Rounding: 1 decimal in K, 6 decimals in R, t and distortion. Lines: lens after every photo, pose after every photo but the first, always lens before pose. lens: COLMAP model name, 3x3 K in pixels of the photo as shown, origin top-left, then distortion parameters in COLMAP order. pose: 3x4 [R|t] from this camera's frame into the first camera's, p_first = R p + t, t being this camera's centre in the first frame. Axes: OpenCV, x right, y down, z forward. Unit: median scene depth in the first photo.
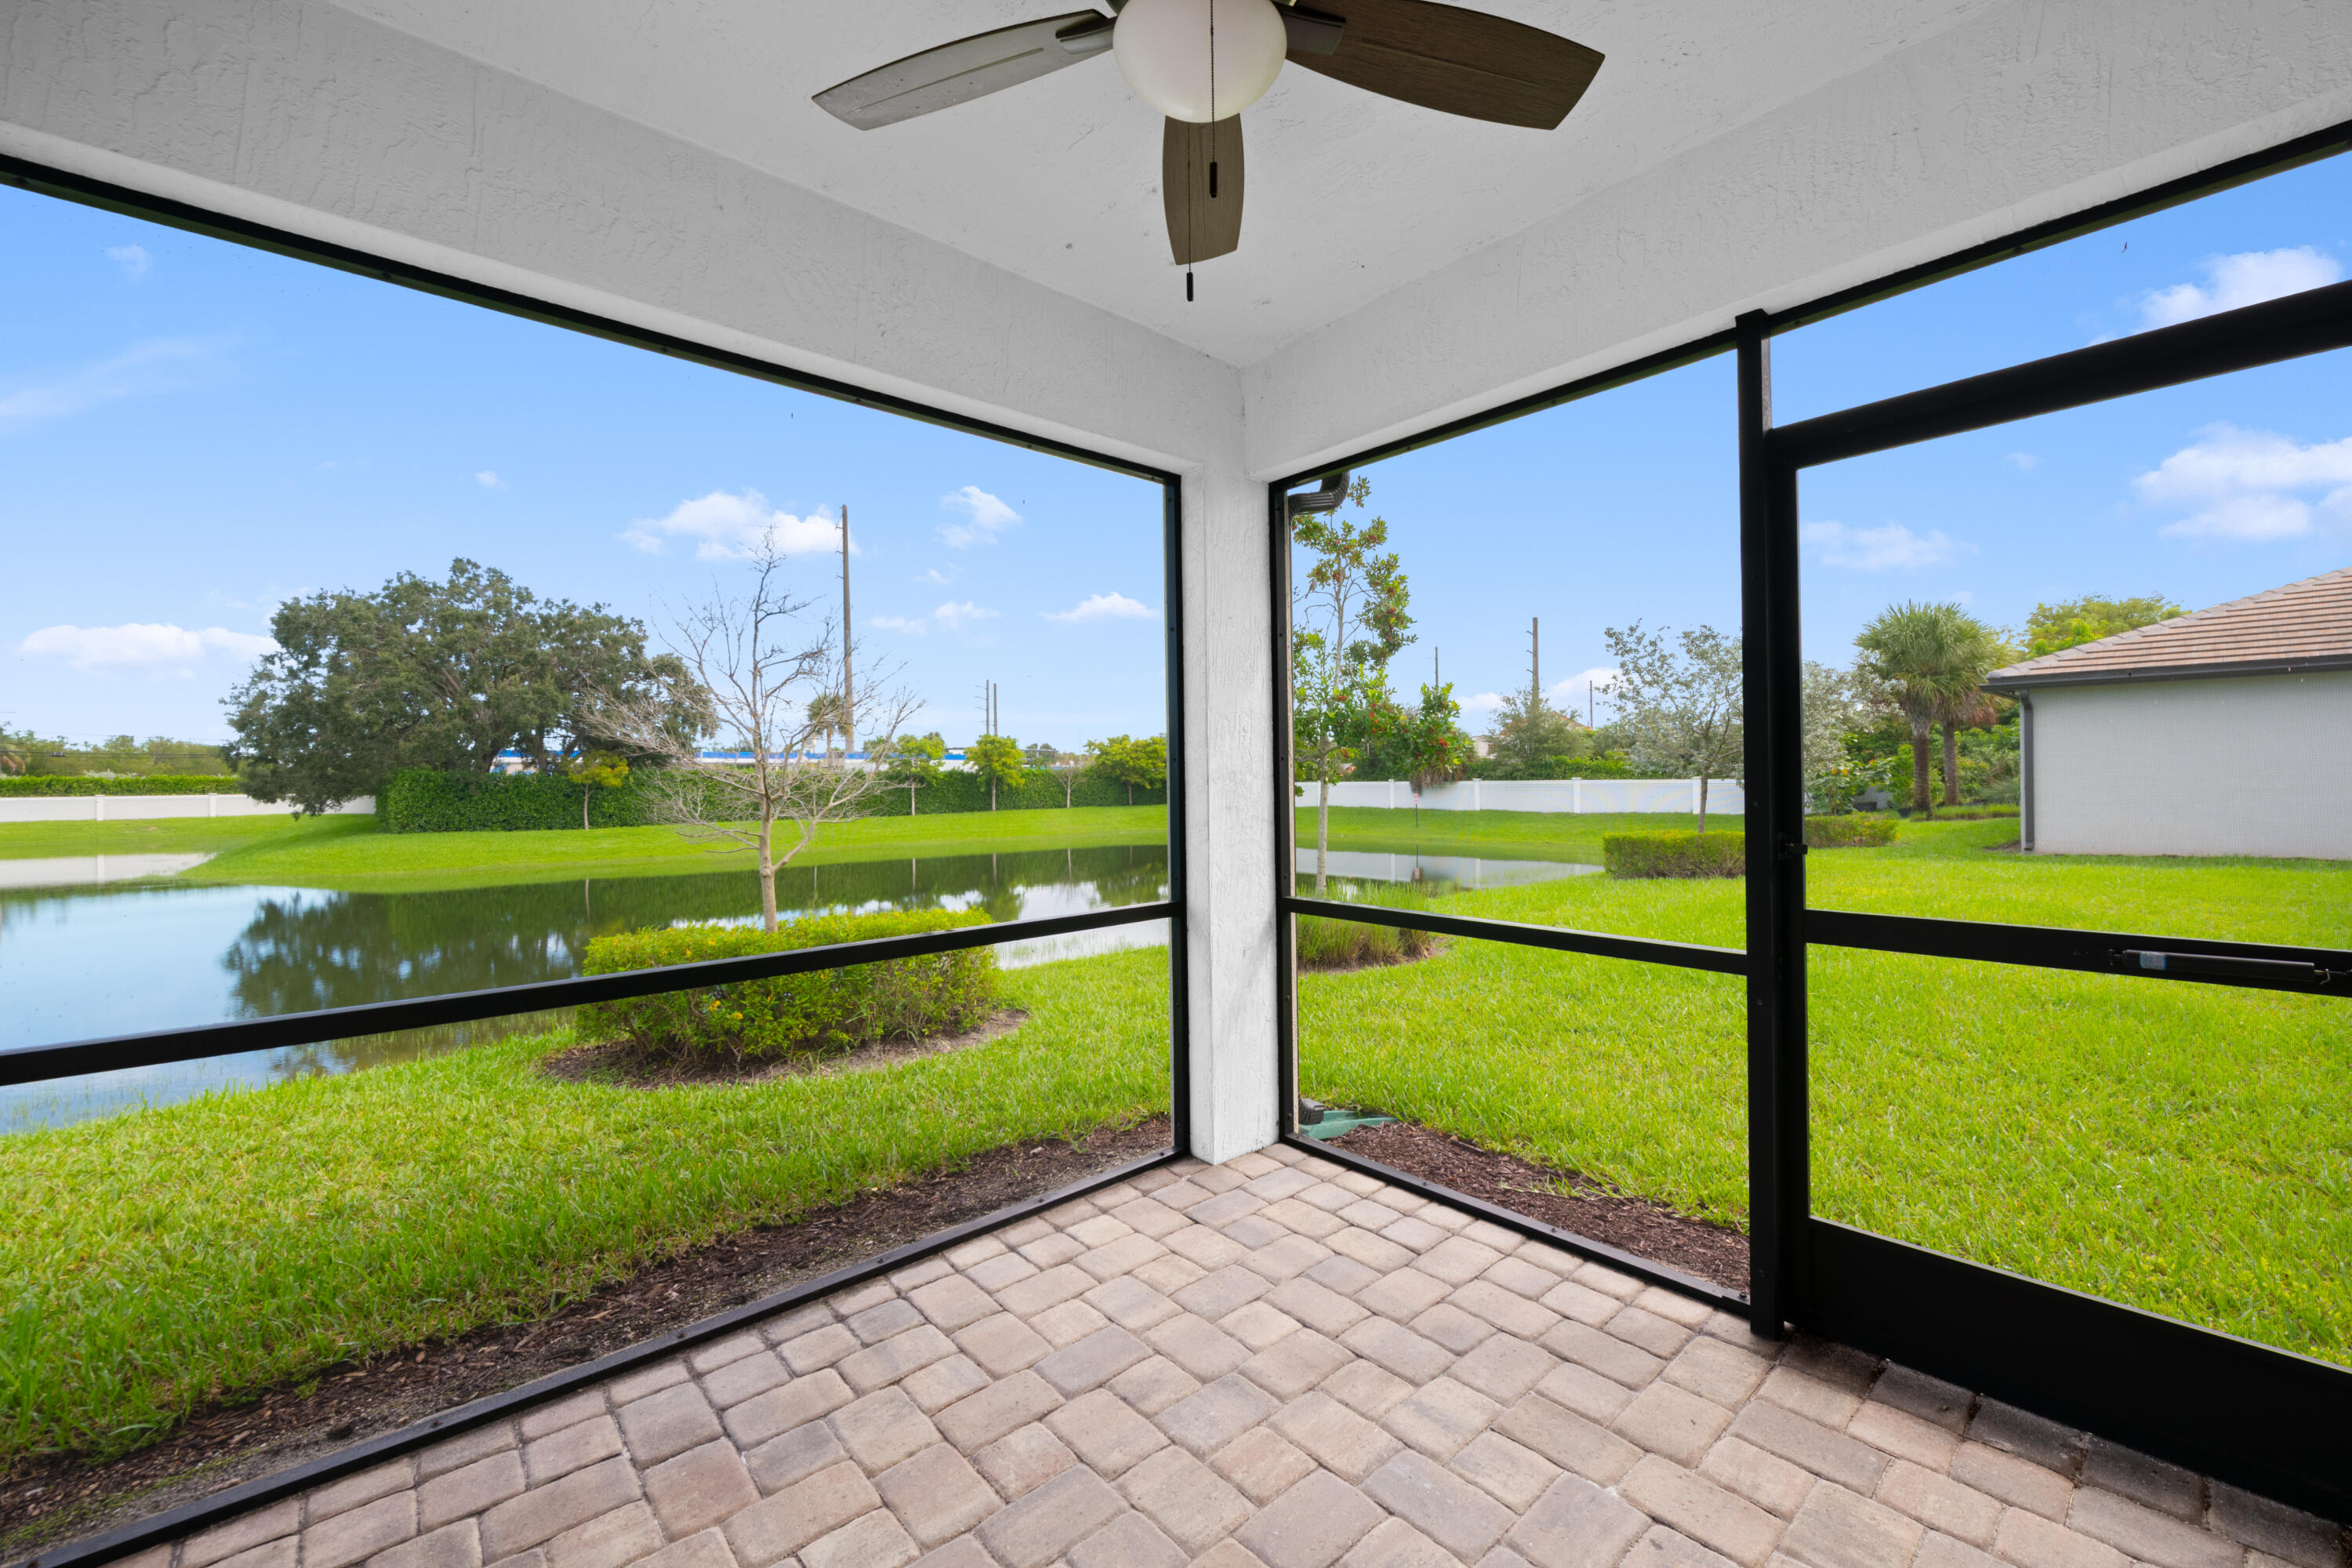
lens RADIAL K [[935.6, 0, 1190.6], [0, 935.6, 787.7], [0, 0, 1]] dist [0.000755, -0.002251]
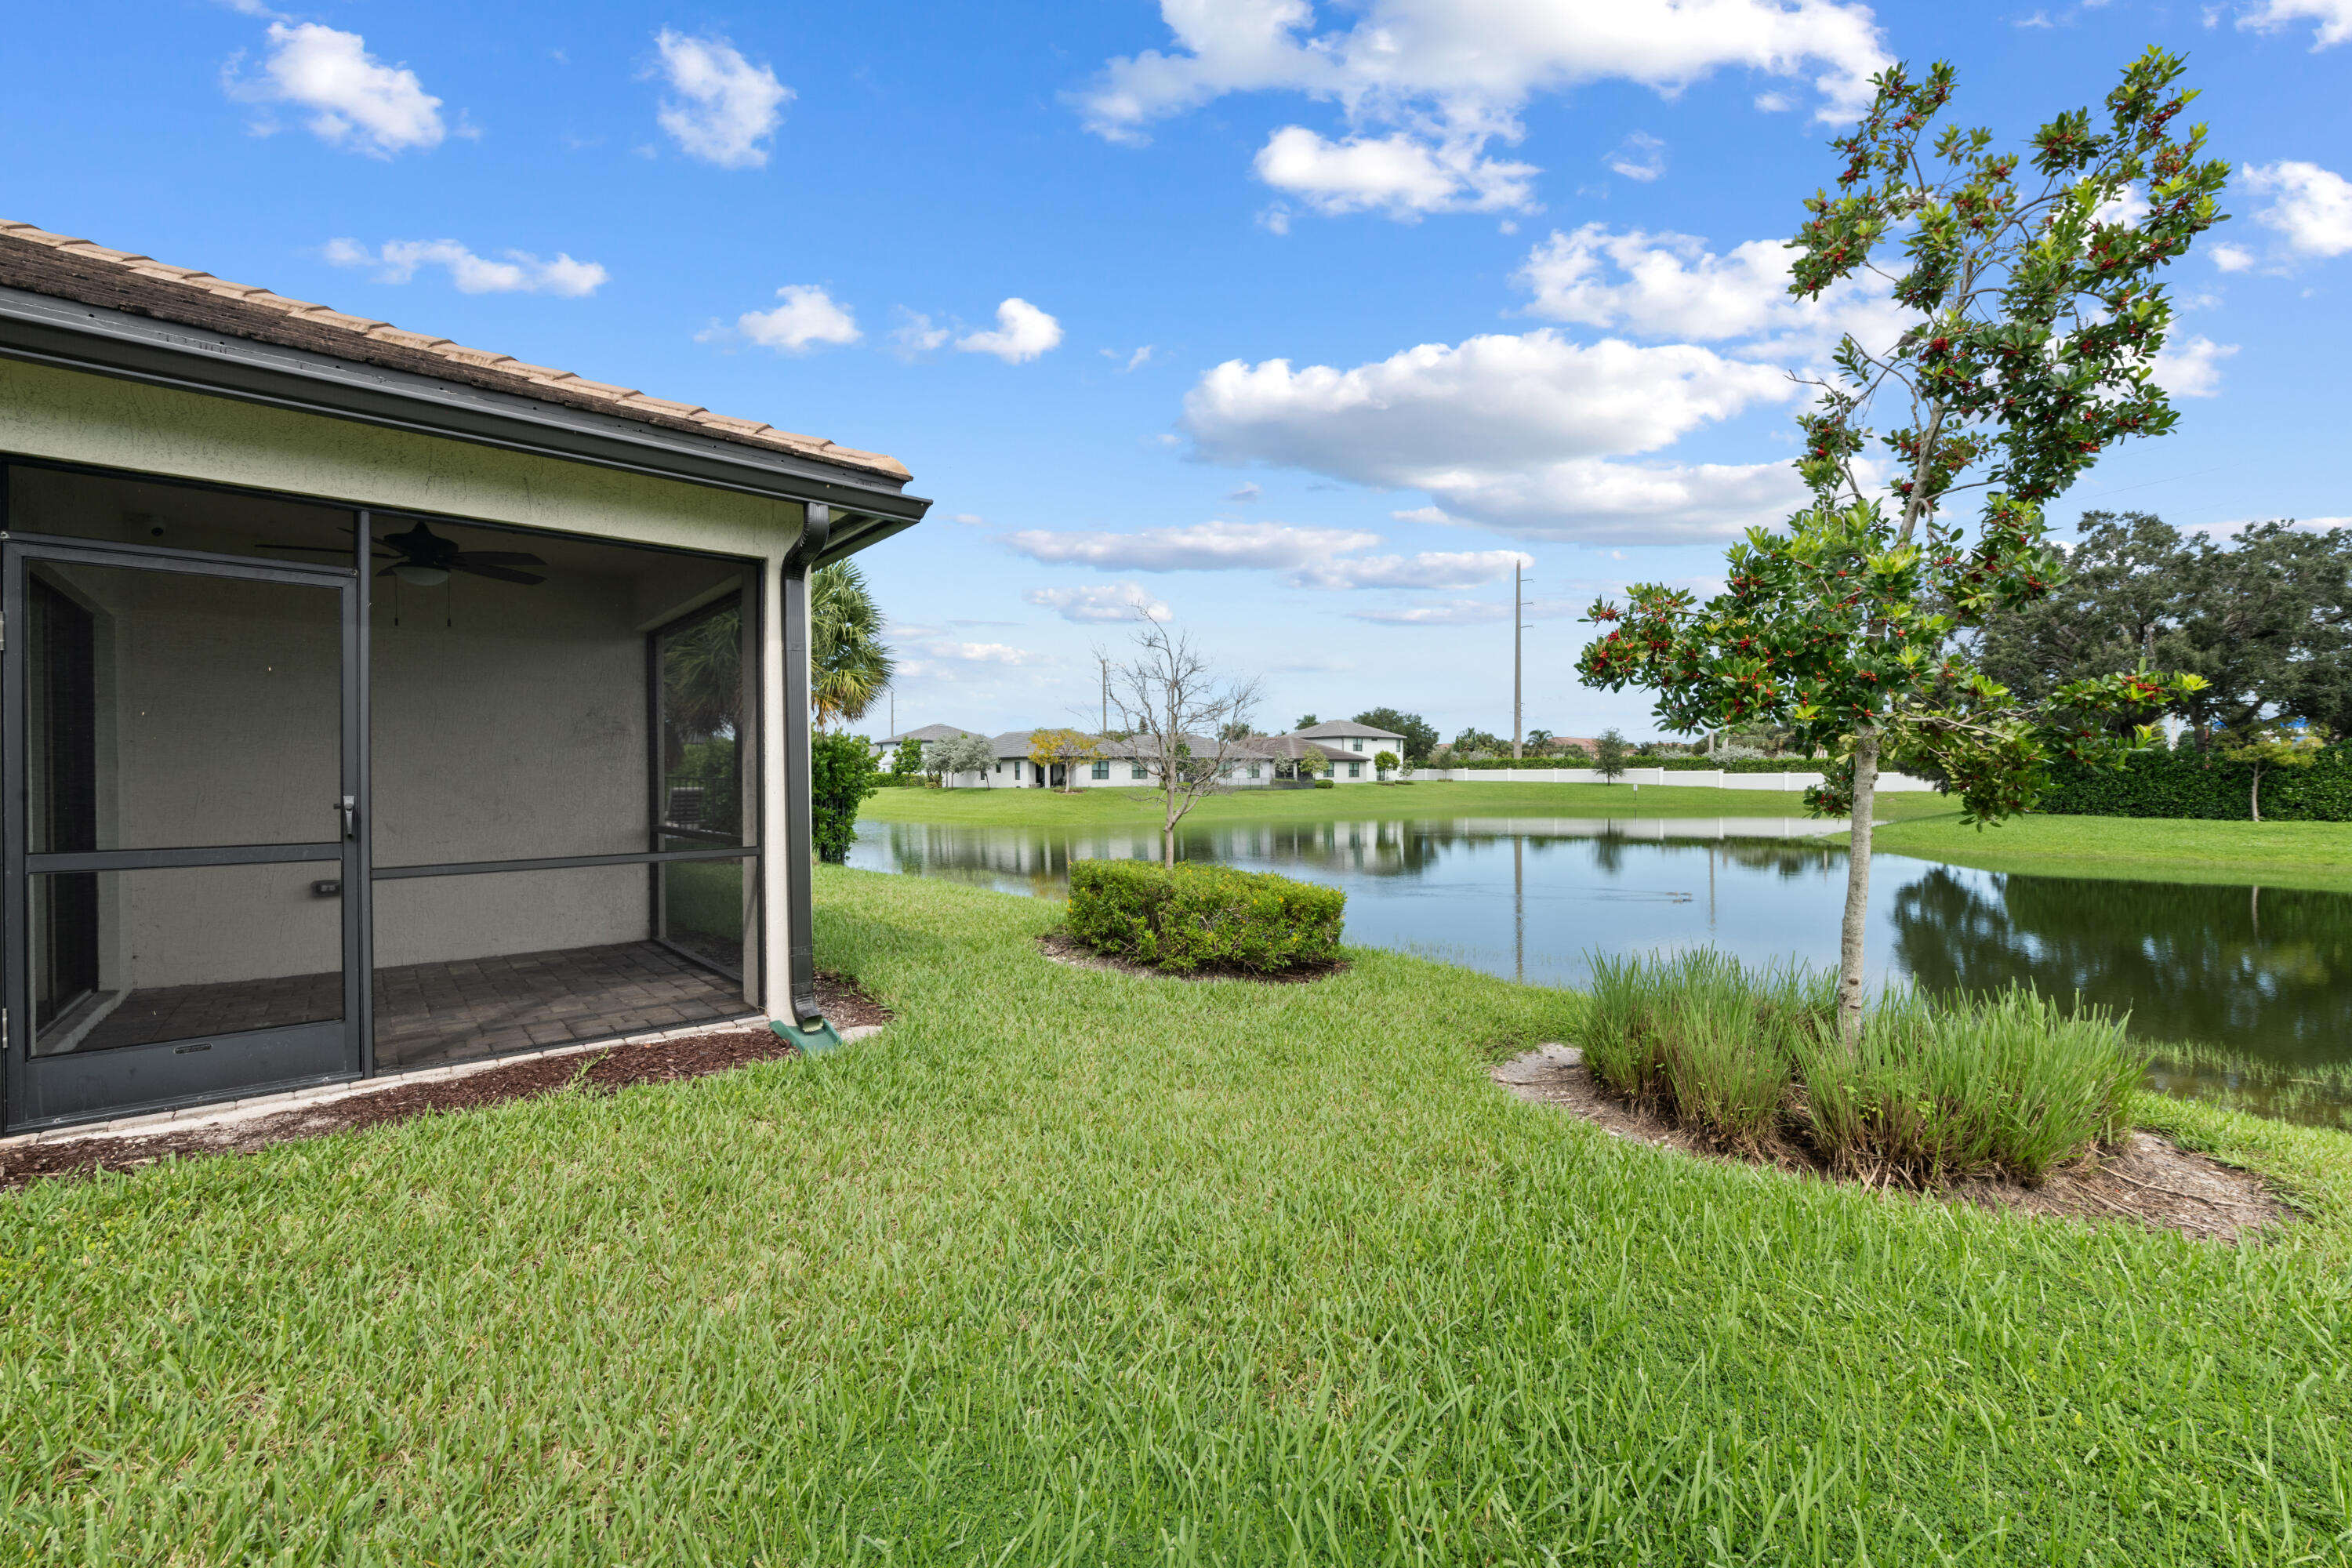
lens RADIAL K [[935.6, 0, 1193.2], [0, 935.6, 784.6], [0, 0, 1]] dist [0.000755, -0.002251]
pose [[0.004947, 0.023054, -0.999722, 0.123366], [-0.002700, 0.999731, 0.023041, -0.000882], [0.999984, 0.002585, 0.005008, 0.134953]]
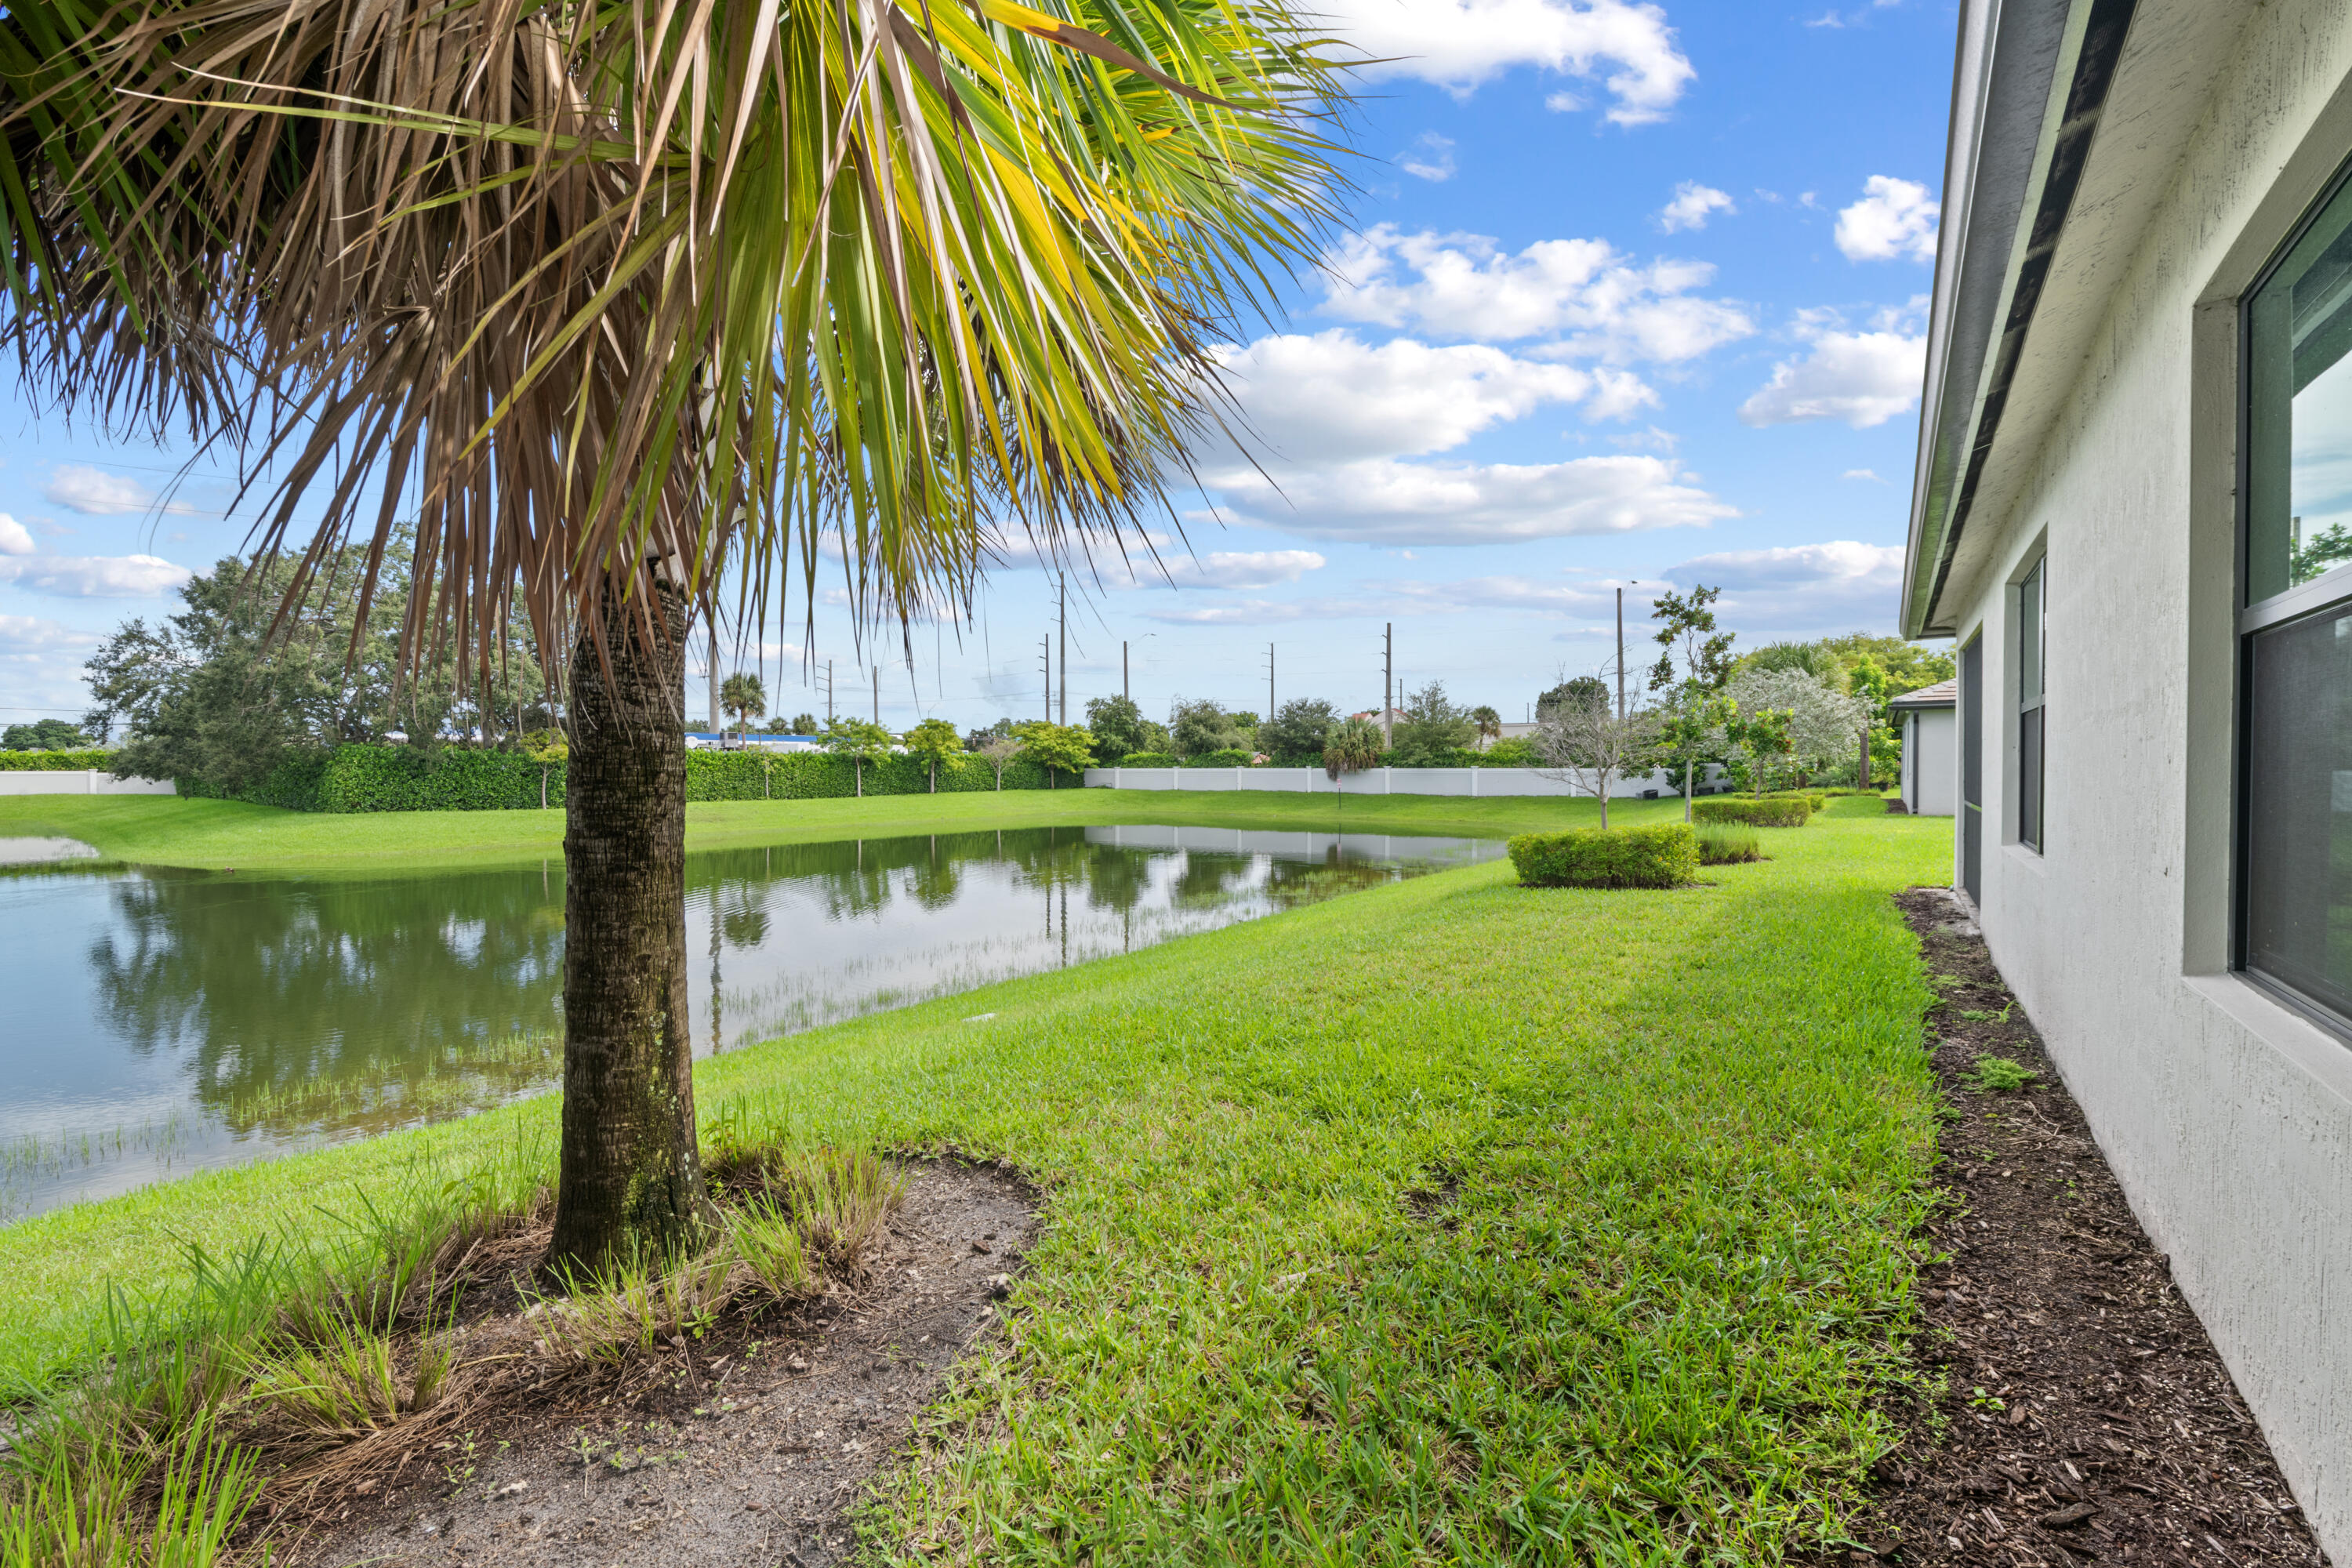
lens RADIAL K [[935.6, 0, 1177.5], [0, 935.6, 780.0], [0, 0, 1]] dist [0.000755, -0.002251]
pose [[0.980683, 0.006838, 0.195486, -0.205313], [-0.007645, 0.999965, 0.003376, 0.006195], [-0.195456, -0.004805, 0.980701, -0.088041]]
